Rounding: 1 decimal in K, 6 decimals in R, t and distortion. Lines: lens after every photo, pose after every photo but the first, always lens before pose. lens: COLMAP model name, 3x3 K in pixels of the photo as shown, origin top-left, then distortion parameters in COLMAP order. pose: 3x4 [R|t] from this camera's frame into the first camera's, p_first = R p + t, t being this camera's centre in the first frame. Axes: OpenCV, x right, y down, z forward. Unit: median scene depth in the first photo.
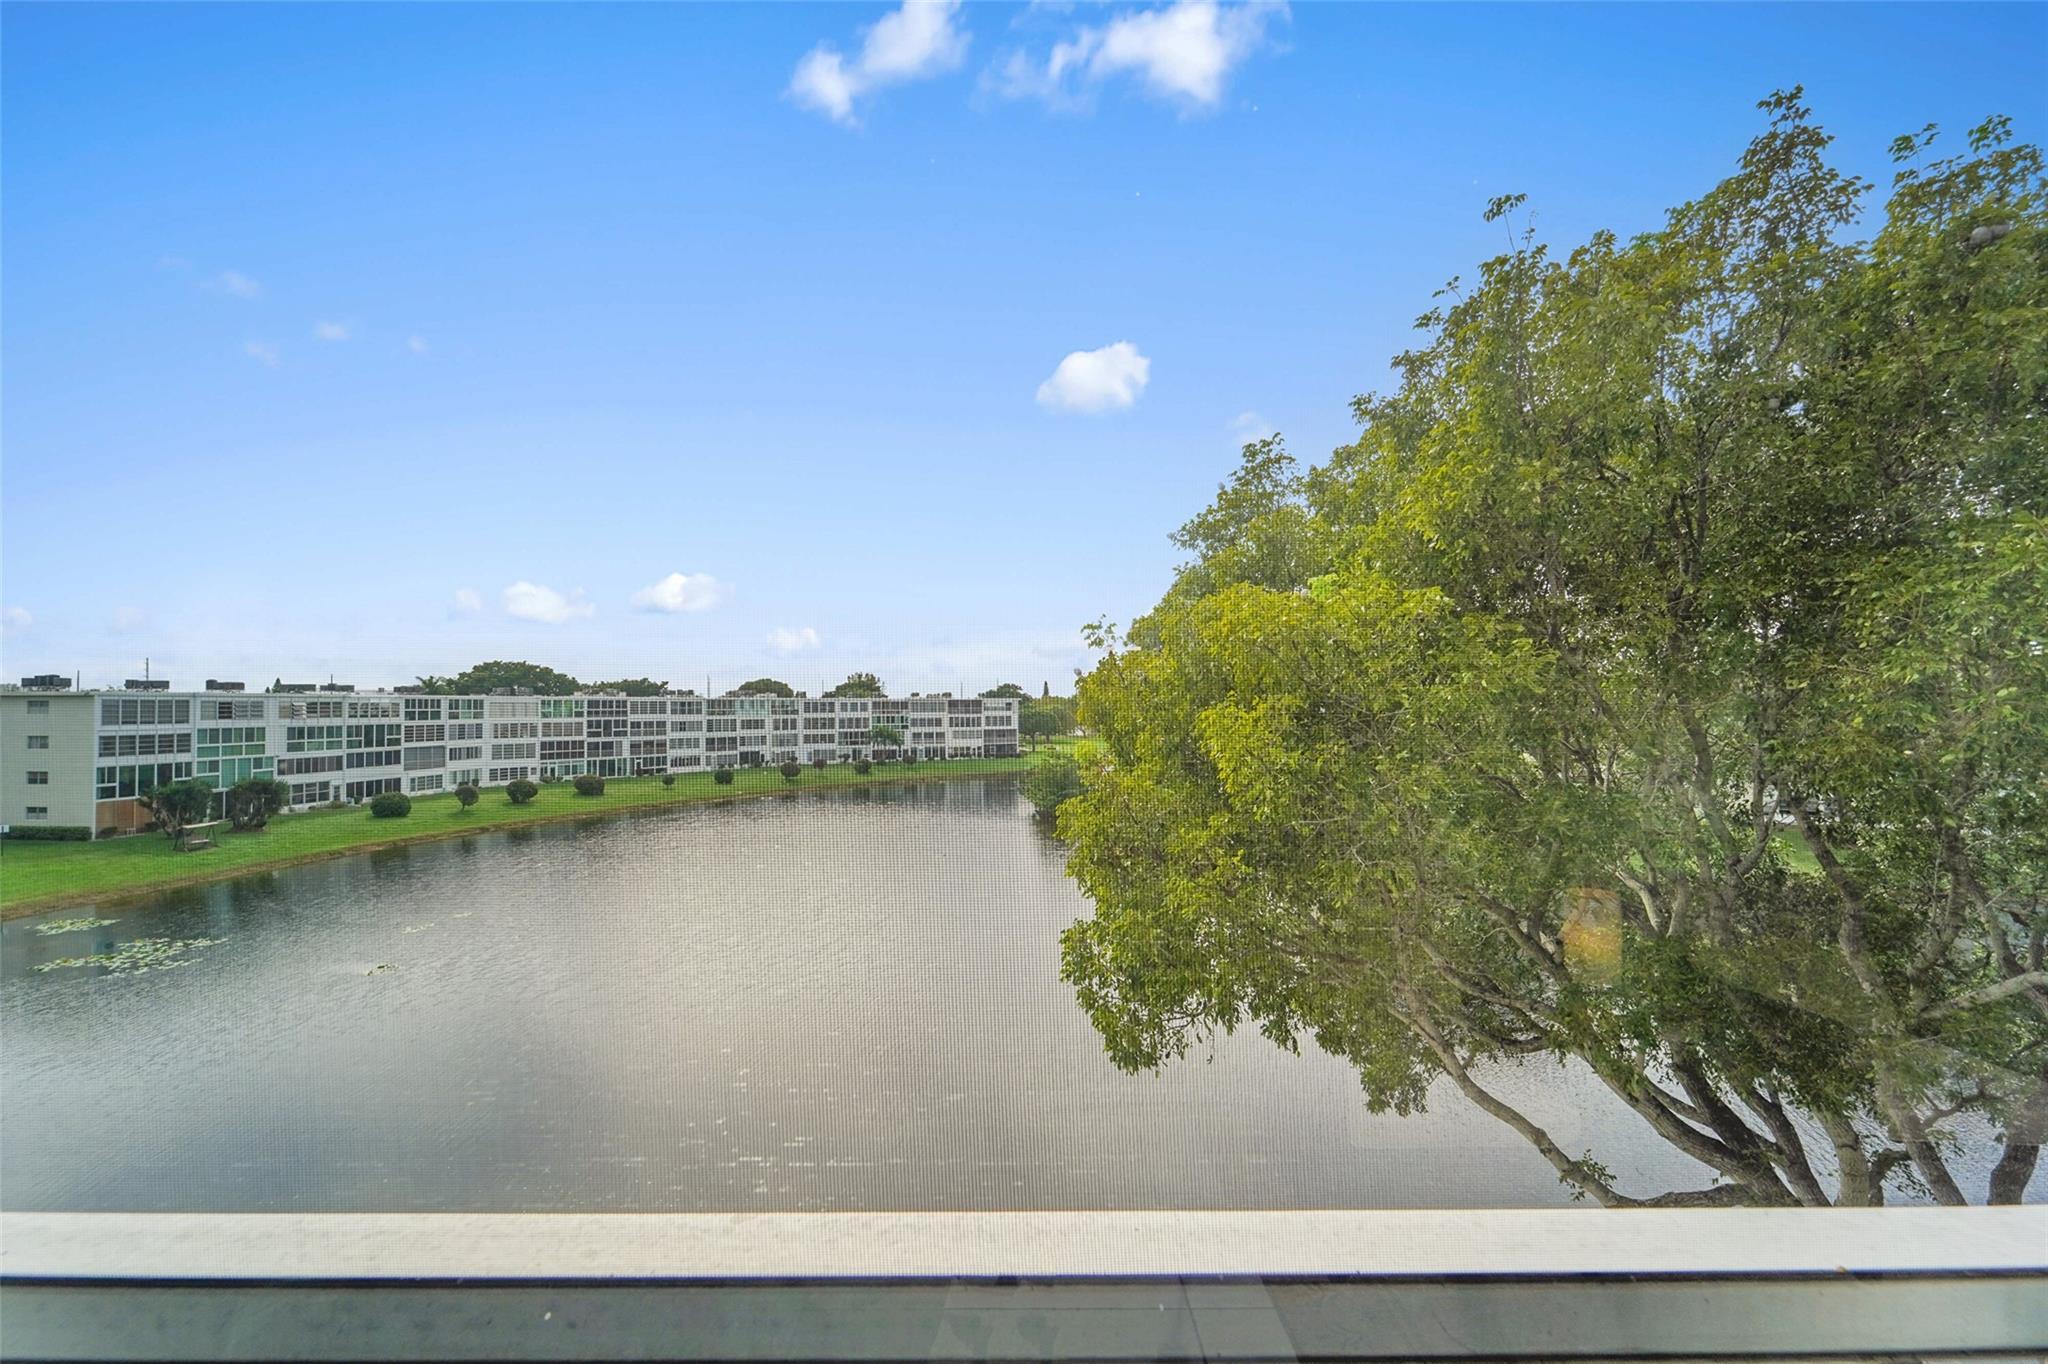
lens RADIAL K [[835.6, 0, 1016.2], [0, 835.6, 694.6], [0, 0, 1]] dist [0.003885, -0.000158]
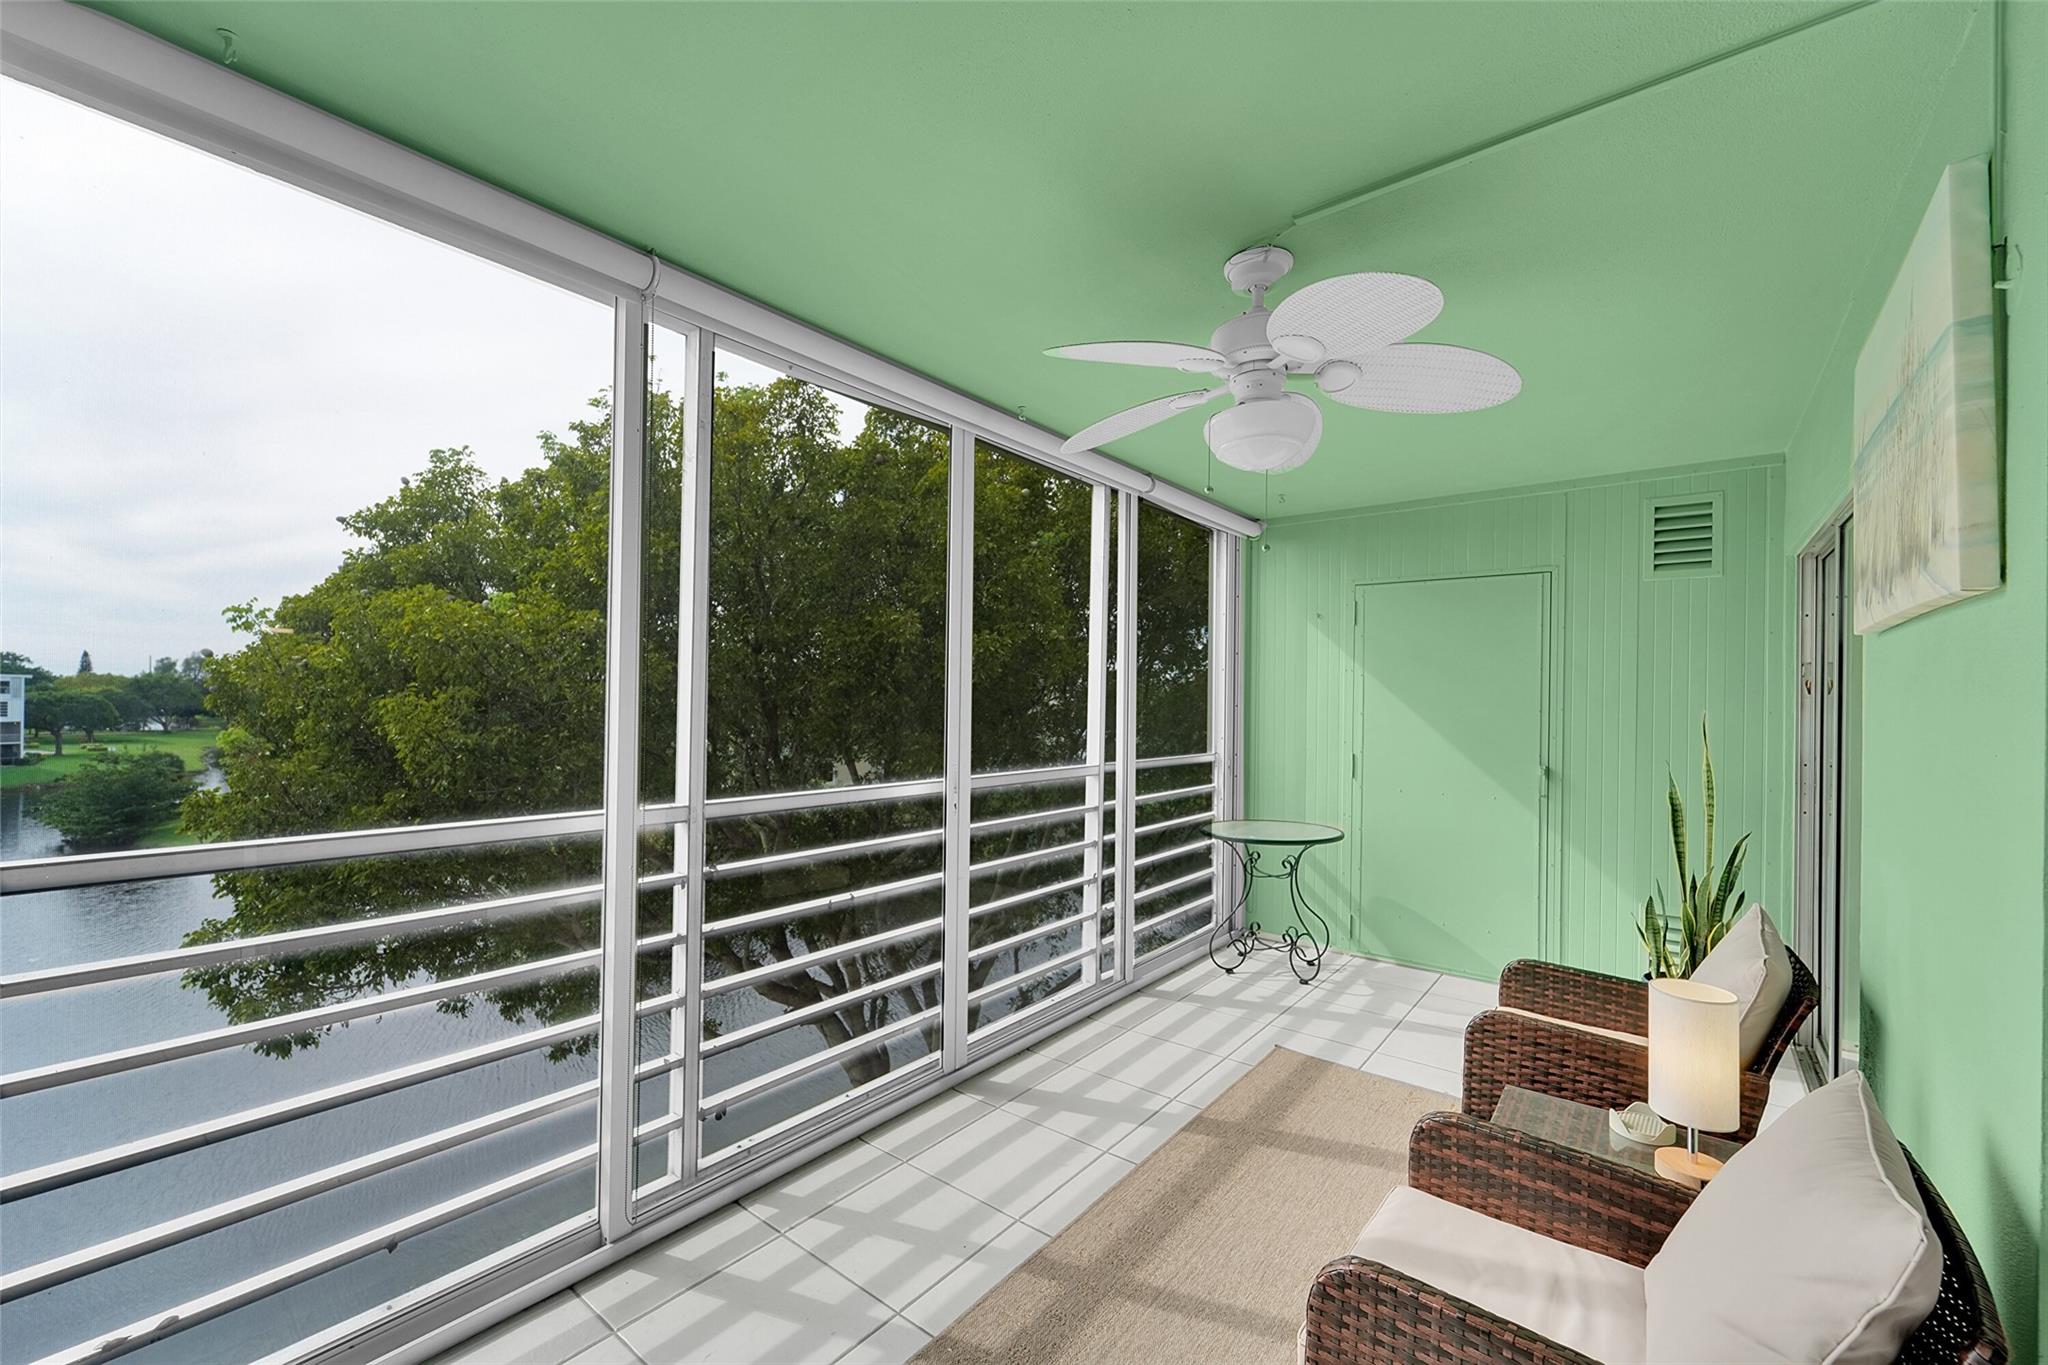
lens RADIAL K [[835.6, 0, 1016.2], [0, 835.6, 695.1], [0, 0, 1]] dist [0.003885, -0.000158]
pose [[0.638647, 0.017119, 0.769309, -0.071940], [-0.026491, 0.999649, -0.000253, -0.006040], [-0.769044, -0.020218, 0.638876, -0.278676]]
